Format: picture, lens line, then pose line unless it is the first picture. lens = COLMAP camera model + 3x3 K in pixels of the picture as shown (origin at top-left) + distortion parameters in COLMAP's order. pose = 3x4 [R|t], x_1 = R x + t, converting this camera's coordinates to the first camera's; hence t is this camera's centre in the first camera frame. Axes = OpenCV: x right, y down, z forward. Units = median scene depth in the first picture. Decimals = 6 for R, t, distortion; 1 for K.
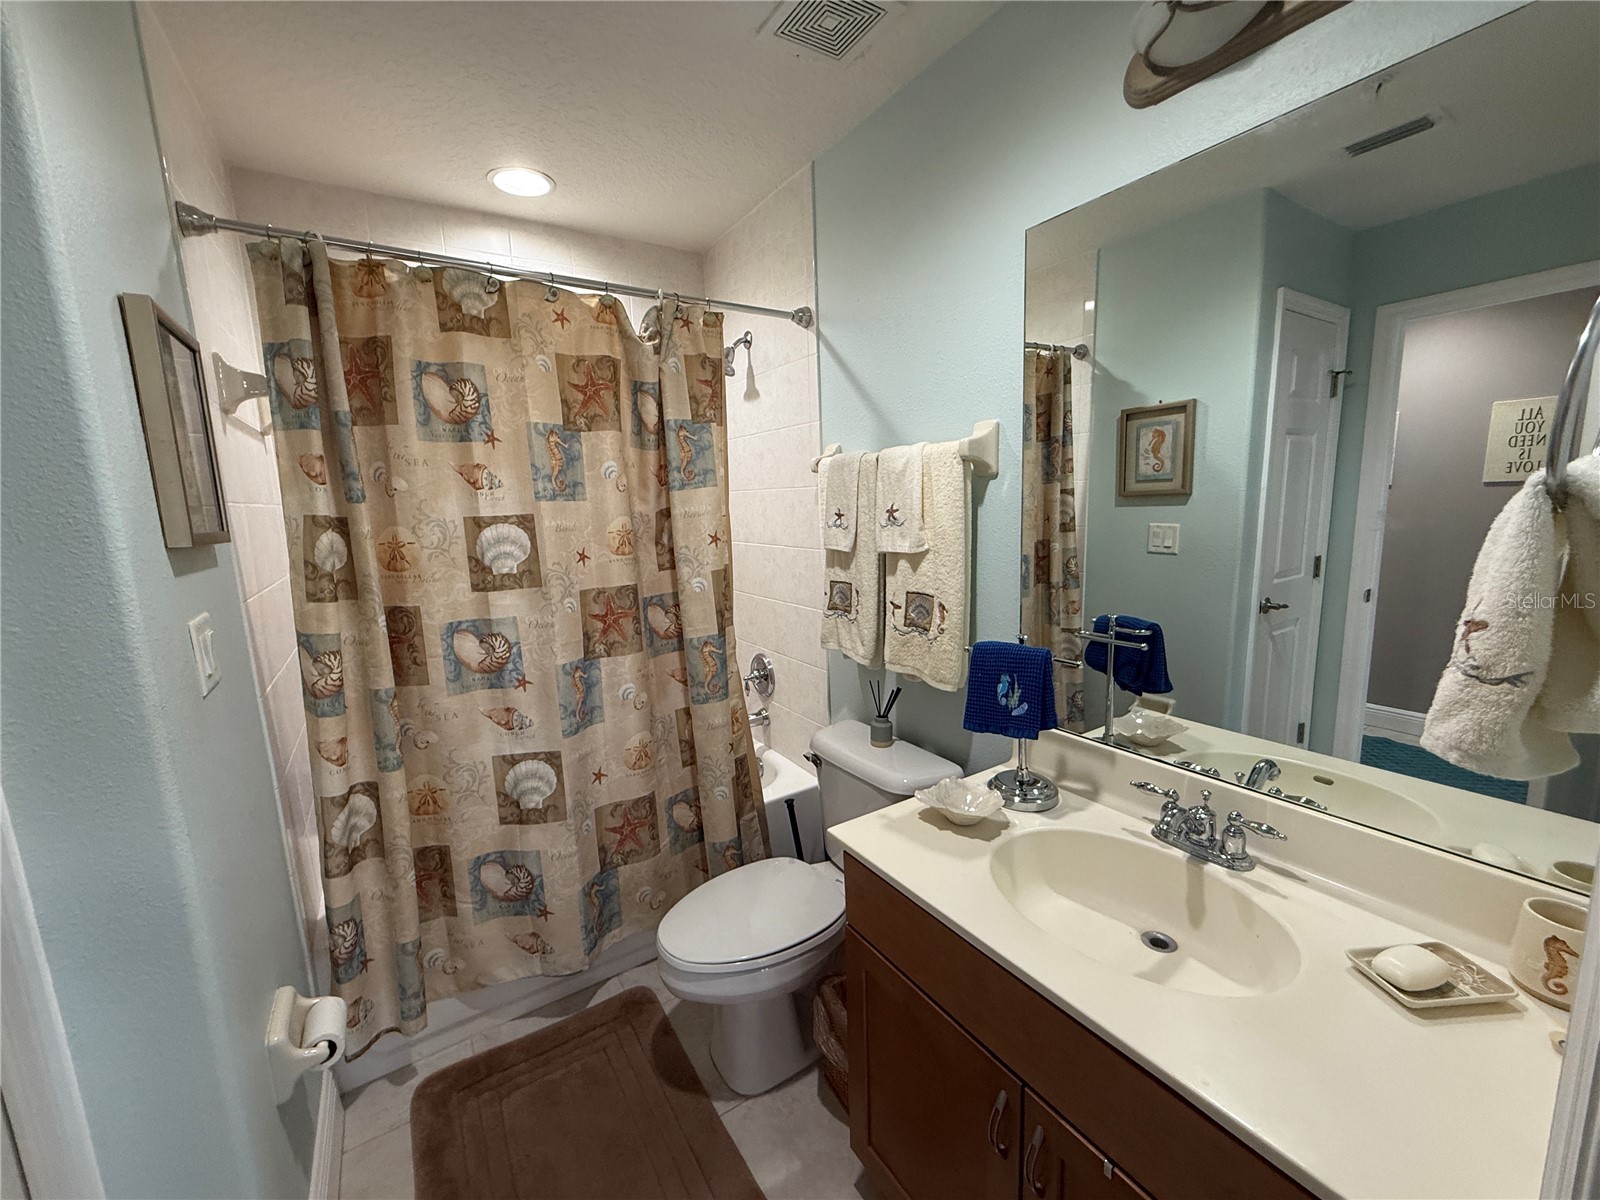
lens RADIAL K [[640.2, 0, 800.0], [0, 640.2, 600.0], [0, 0, 1]] dist [0.000493, 0.000188]
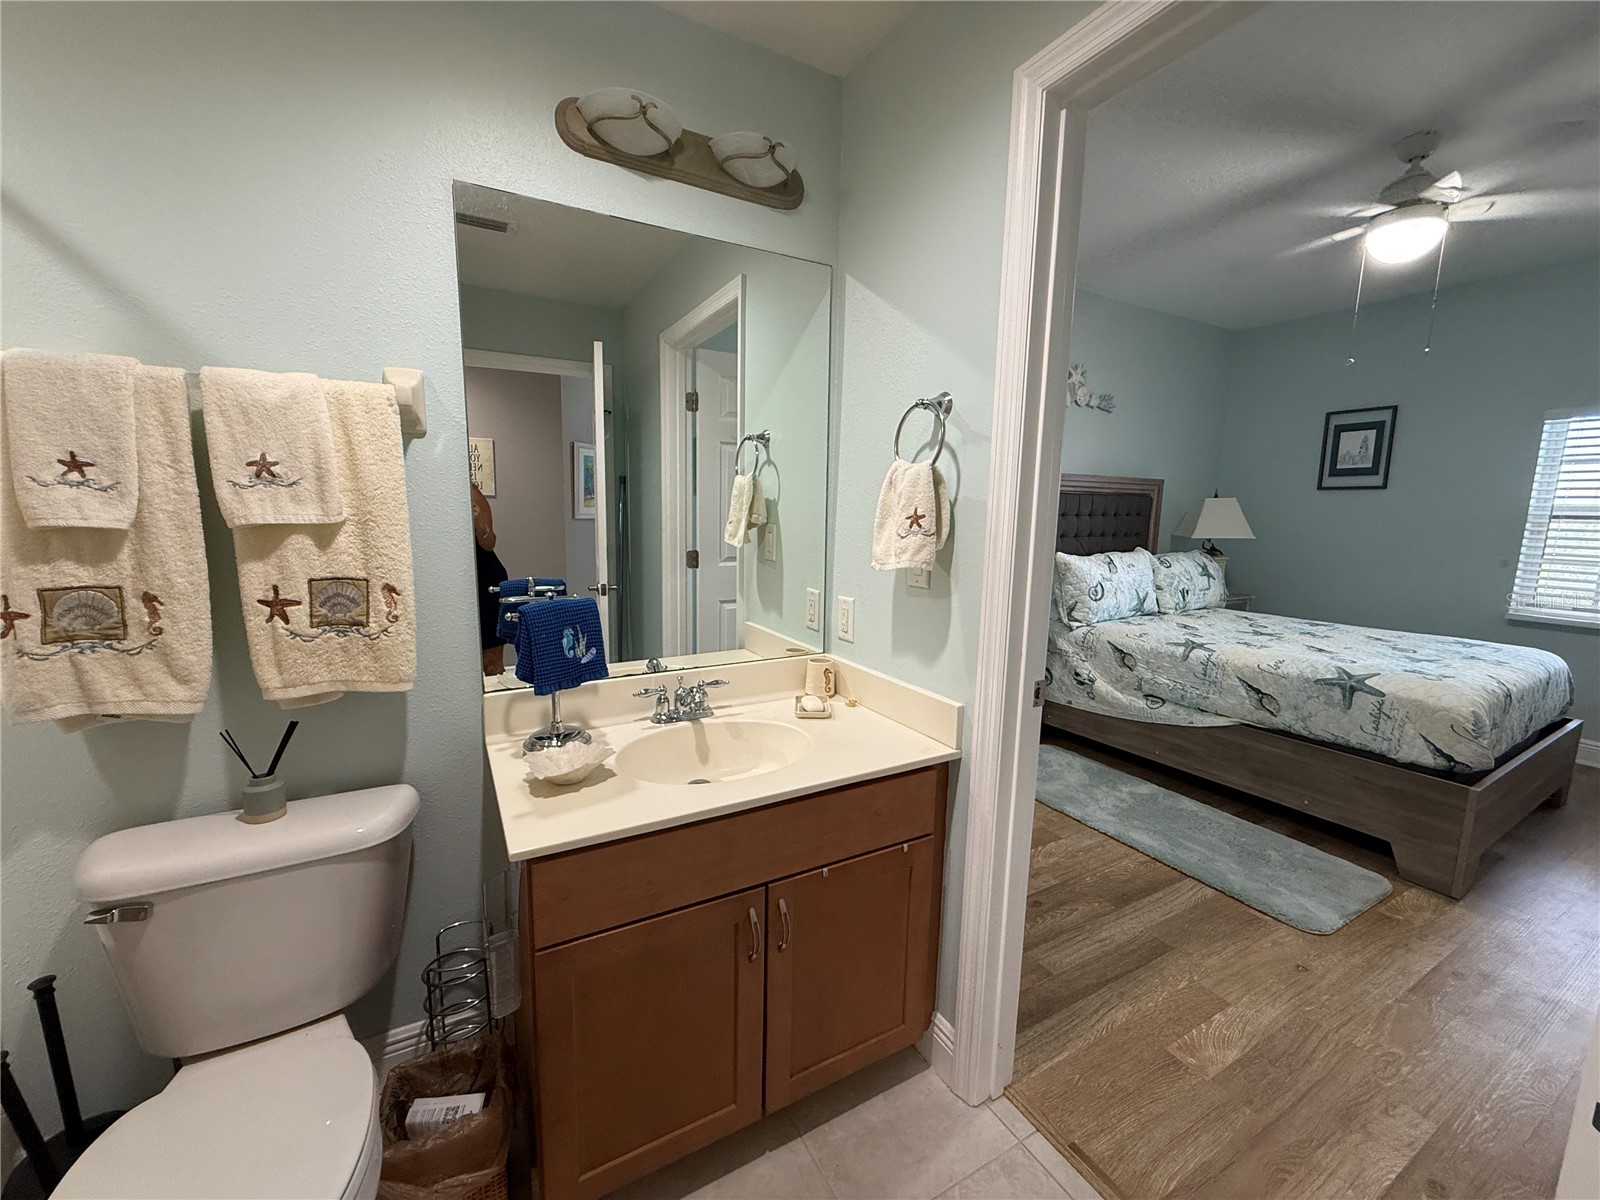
lens RADIAL K [[640.2, 0, 800.0], [0, 640.2, 600.0], [0, 0, 1]] dist [0.000493, 0.000188]
pose [[0.059728, -0.104775, 0.992701, -0.531184], [0.138191, 0.985768, 0.095728, 0.017763], [-0.988603, 0.131464, 0.073357, 0.417559]]
